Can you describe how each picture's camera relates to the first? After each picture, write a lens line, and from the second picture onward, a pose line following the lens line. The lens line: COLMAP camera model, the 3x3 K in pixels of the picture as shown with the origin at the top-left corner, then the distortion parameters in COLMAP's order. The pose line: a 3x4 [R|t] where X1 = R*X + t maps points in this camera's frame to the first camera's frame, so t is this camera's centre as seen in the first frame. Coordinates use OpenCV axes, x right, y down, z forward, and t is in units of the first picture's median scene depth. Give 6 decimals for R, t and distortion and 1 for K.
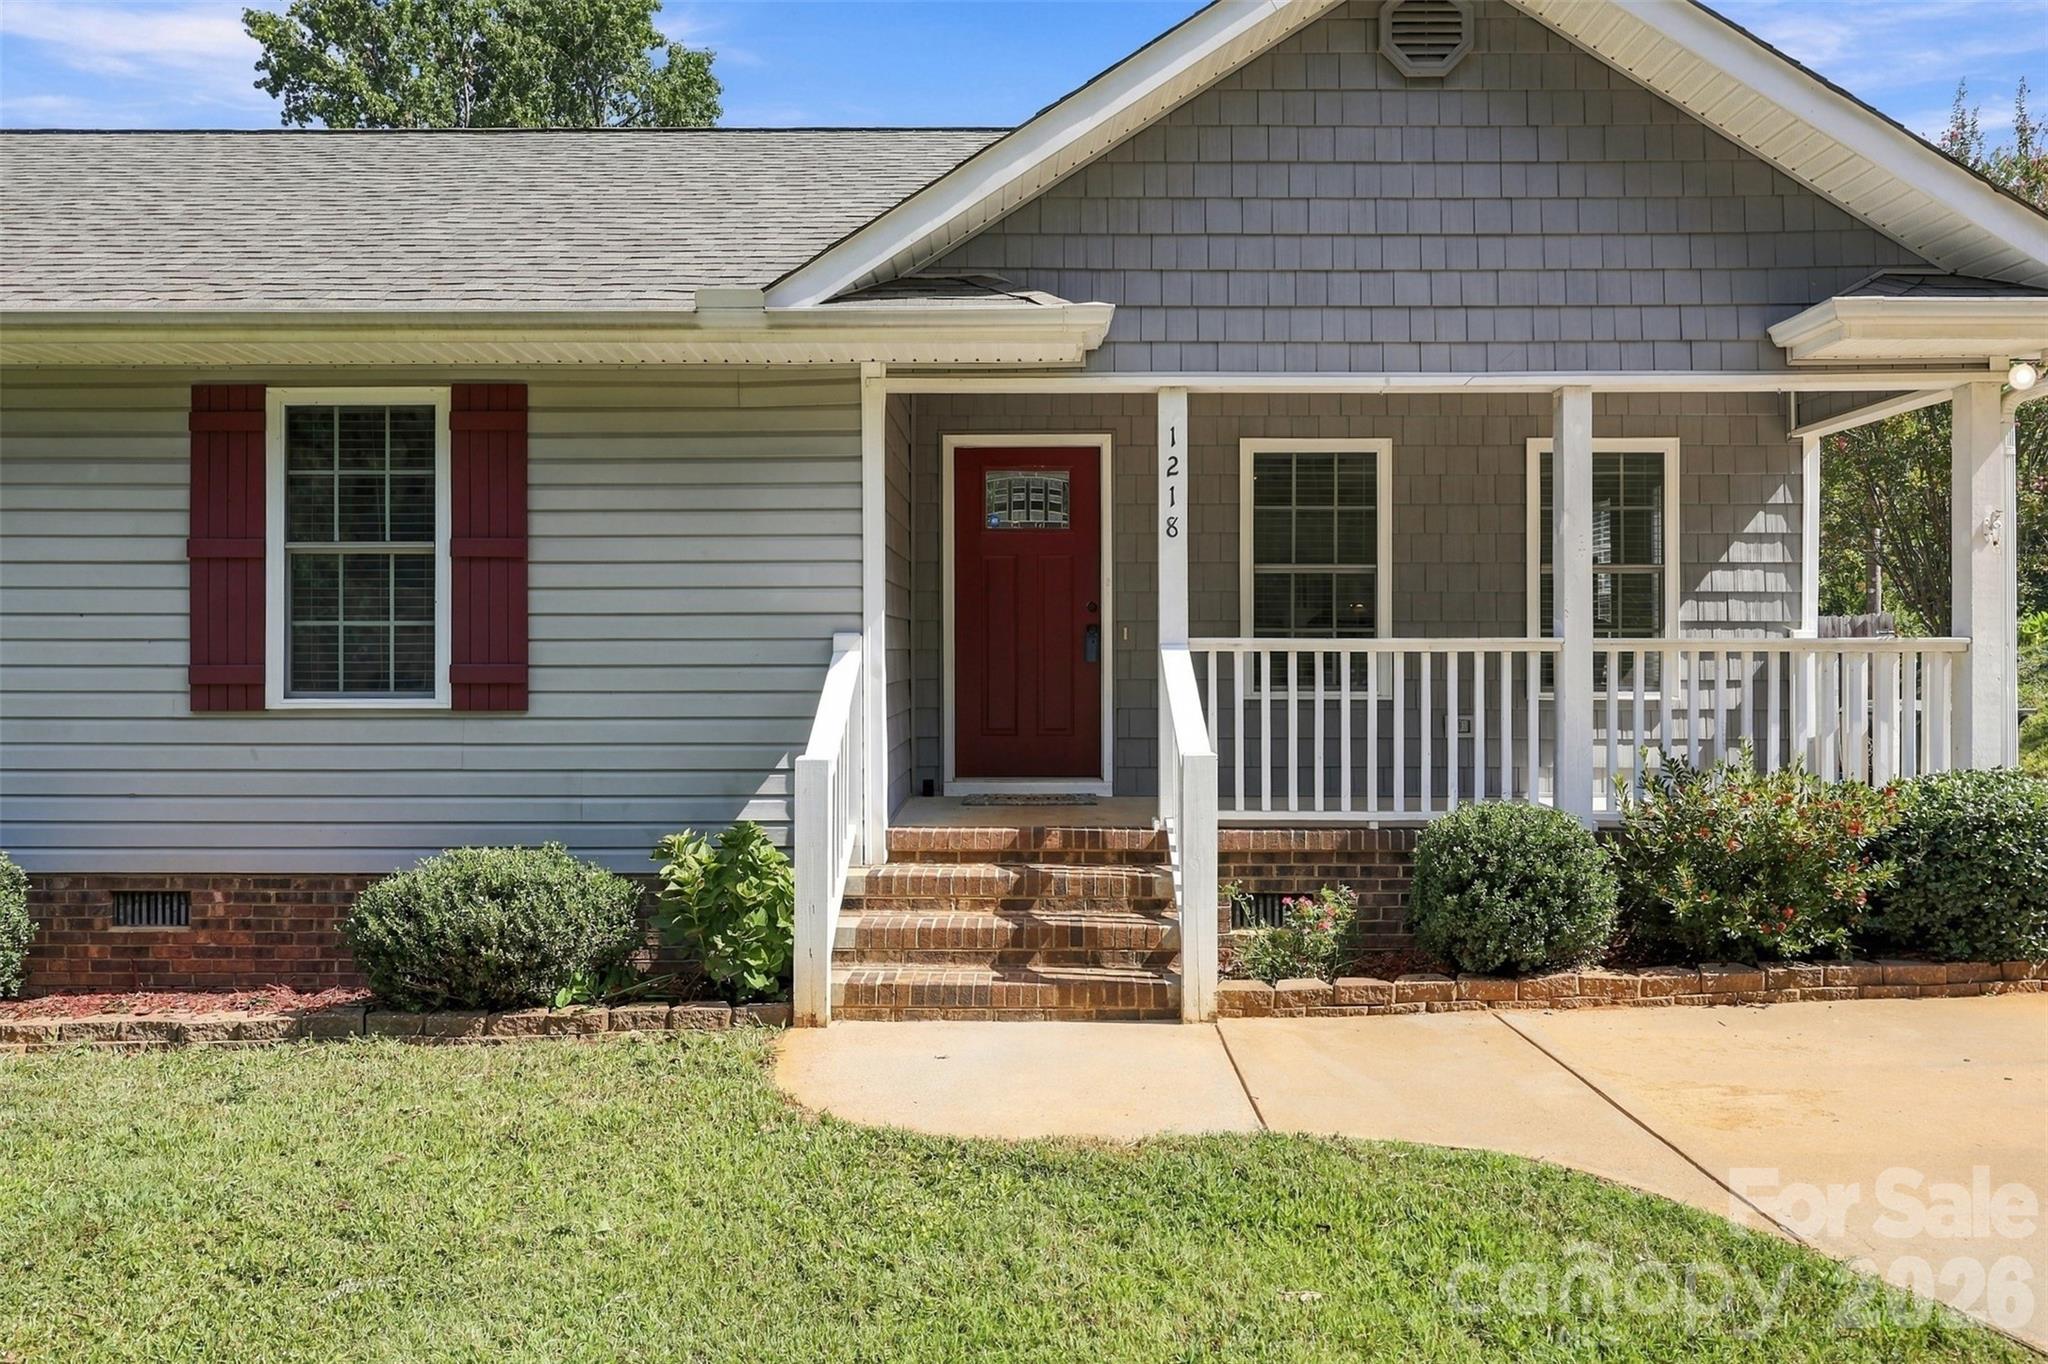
lens RADIAL K [[1226.1, 0, 1032.3], [0, 1226.1, 646.7], [0, 0, 1]] dist [0.002363, 0.001310]
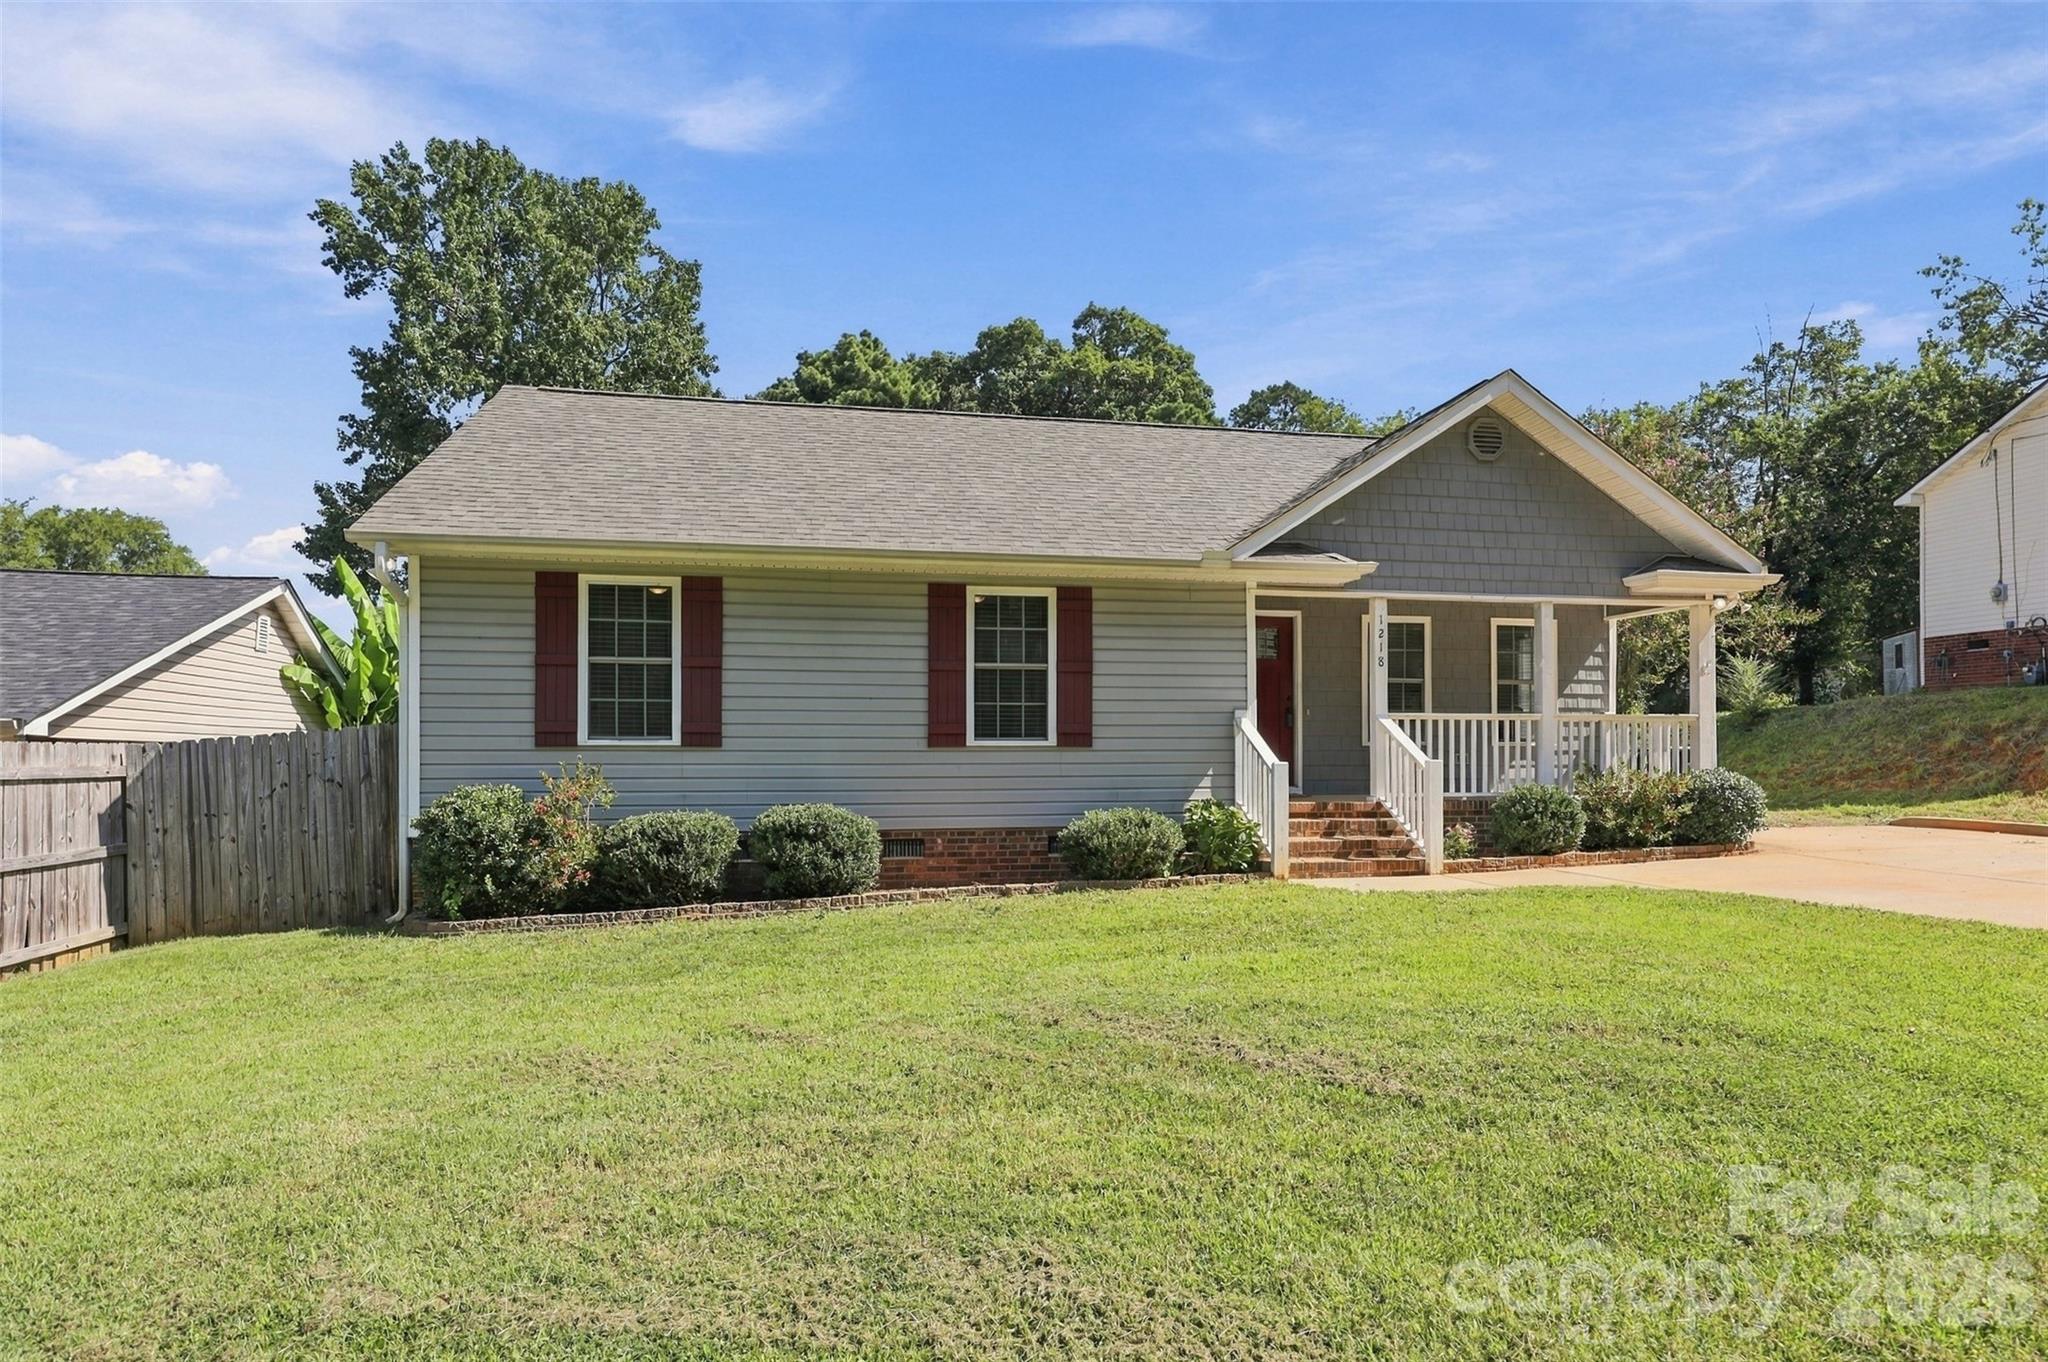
lens RADIAL K [[1005.4, 0, 1039.2], [0, 1005.4, 729.9], [0, 0, 1]] dist [0.001774, 0.000768]
pose [[0.982176, 0.002223, 0.187951, -0.812395], [-0.001132, 0.999982, -0.005909, 0.033762], [-0.187961, 0.005591, 0.982161, -0.628432]]
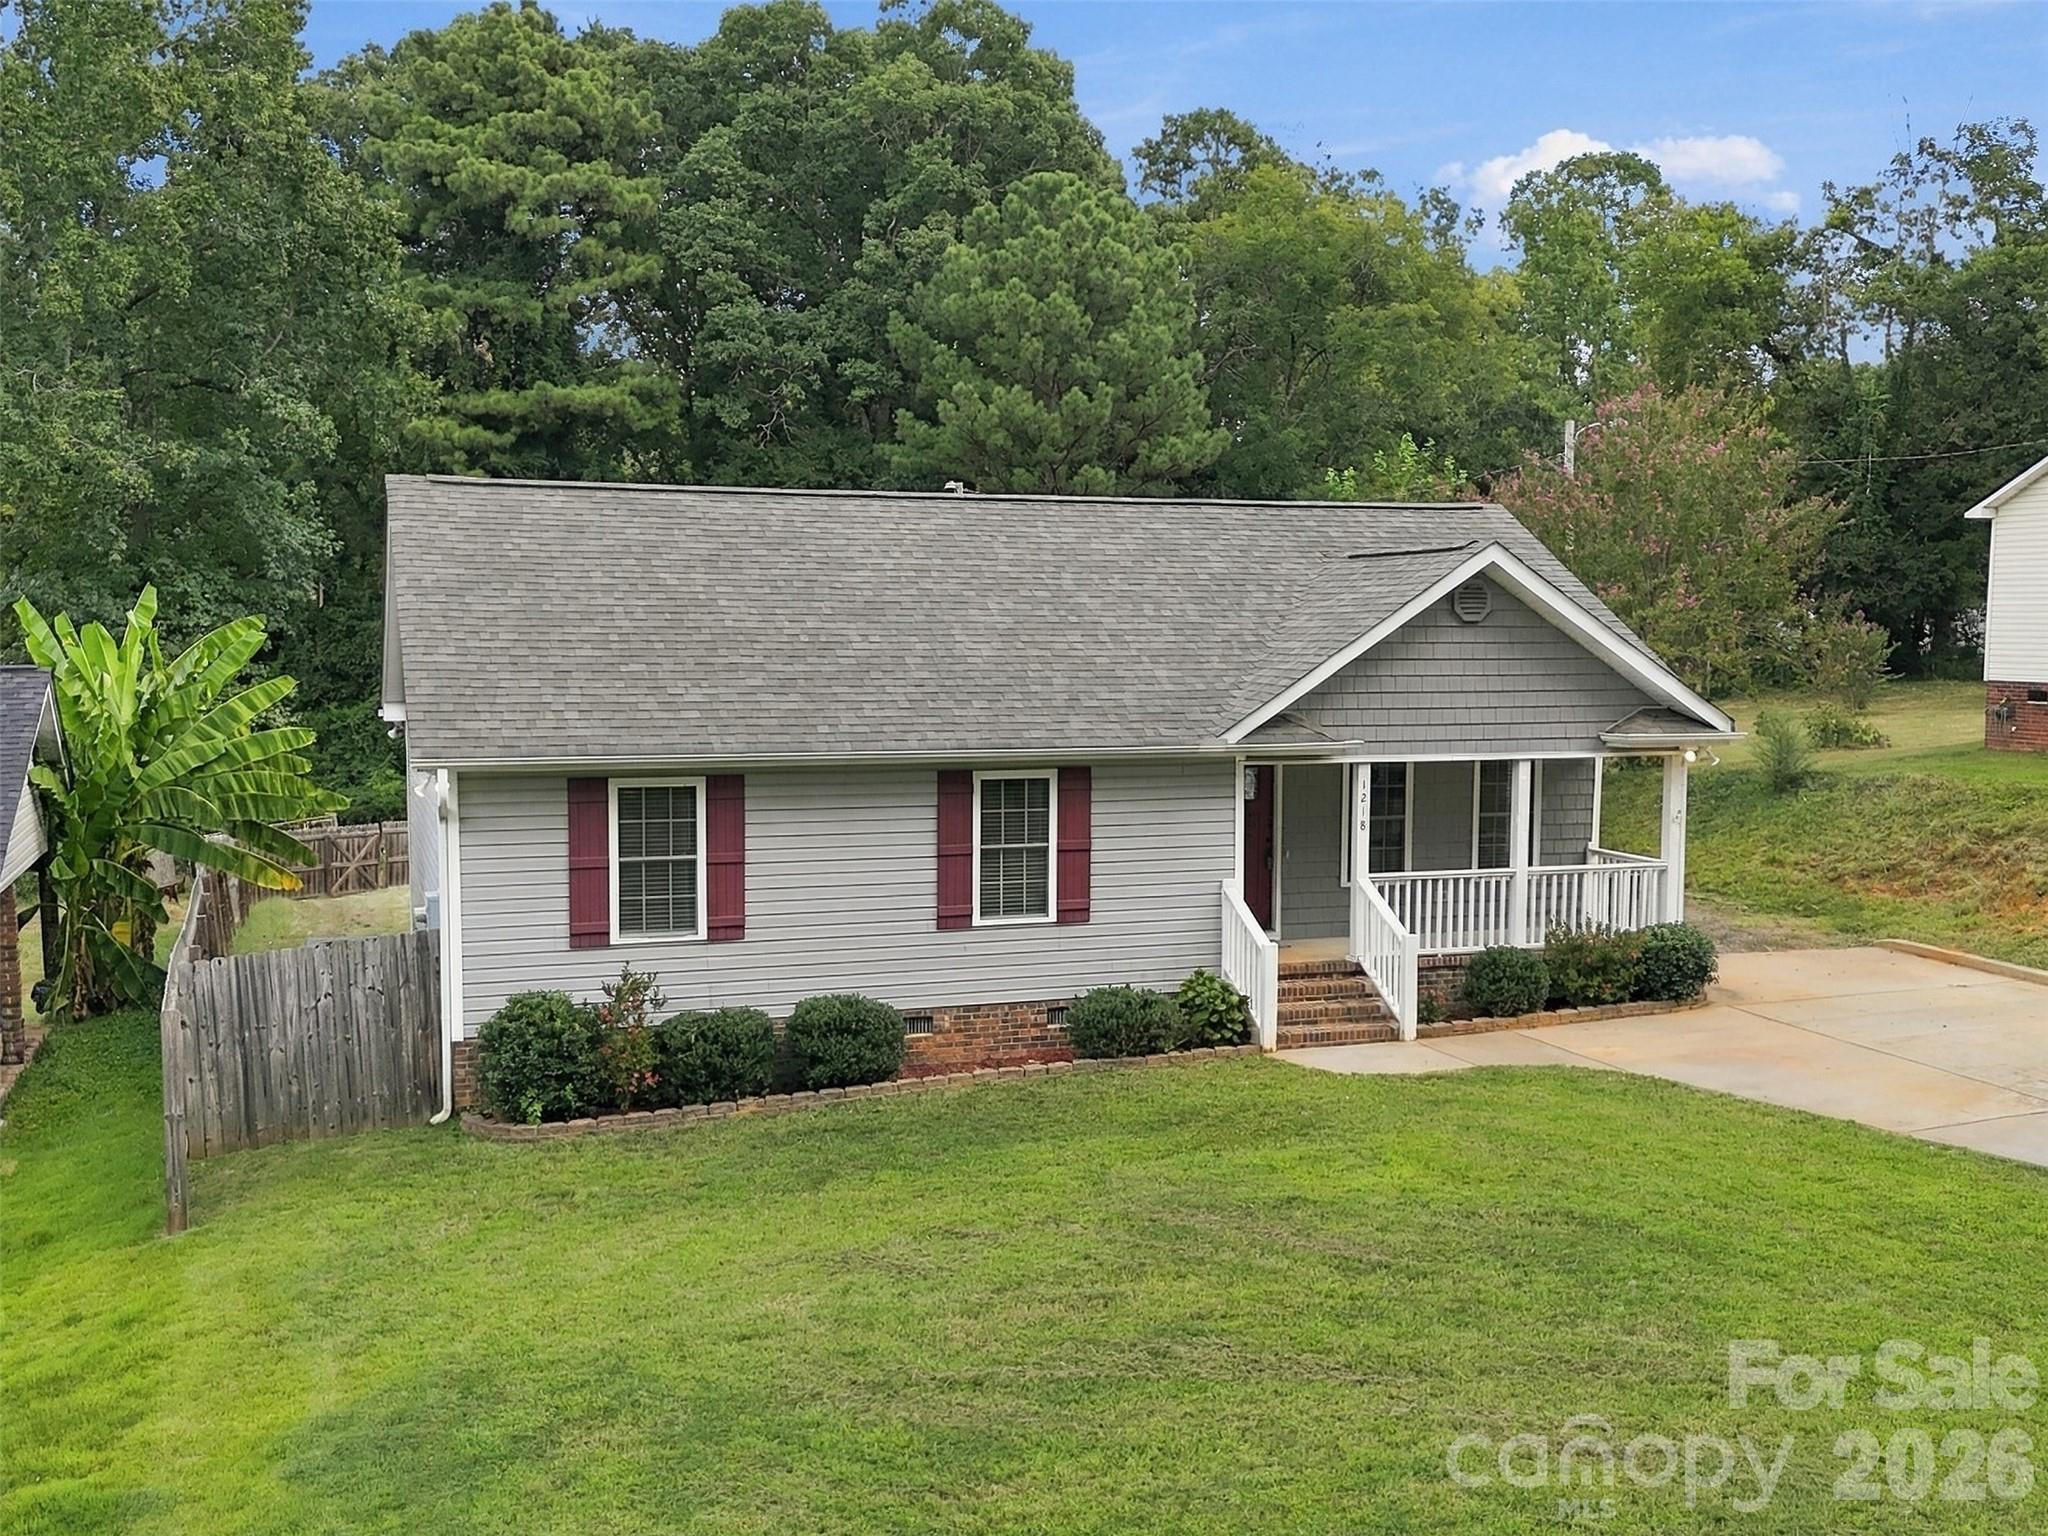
lens RADIAL K [[1713.4, 0, 997.2], [0, 1713.4, 763.3], [0, 0, 1]] dist [0.095867, -0.105756]
pose [[0.950054, -0.018145, 0.311557, -1.470005], [-0.007010, 0.996816, 0.079431, -0.448744], [-0.312006, -0.077648, 0.946902, -1.708601]]
